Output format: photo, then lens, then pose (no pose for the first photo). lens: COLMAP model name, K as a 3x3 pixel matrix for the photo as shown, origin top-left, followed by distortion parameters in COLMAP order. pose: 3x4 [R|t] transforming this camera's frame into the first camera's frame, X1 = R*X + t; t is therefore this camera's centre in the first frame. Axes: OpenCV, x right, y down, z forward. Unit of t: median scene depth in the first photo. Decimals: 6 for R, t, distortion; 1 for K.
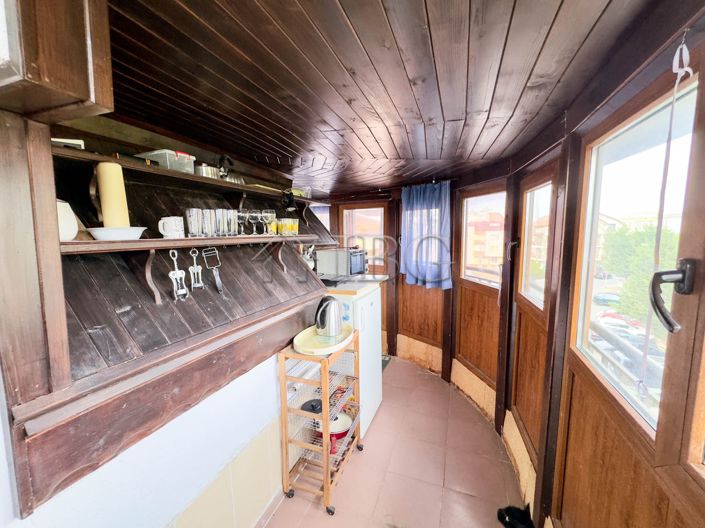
lens RADIAL K [[281.7, 0, 353.1], [0, 281.7, 262.9], [0, 0, 1]] dist [-0.005683, -0.000319]
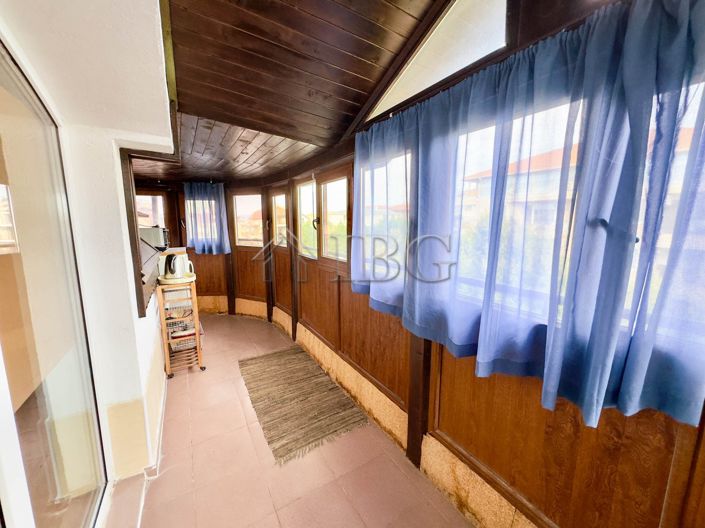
lens RADIAL K [[251.6, 0, 349.2], [0, 251.6, 260.7], [0, 0, 1]] dist [-0.001605, -0.000066]
pose [[0.604809, -0.115038, 0.788018, -0.779350], [0.082242, 0.993243, 0.081877, 0.160583], [-0.792113, 0.015288, 0.610183, -0.811824]]
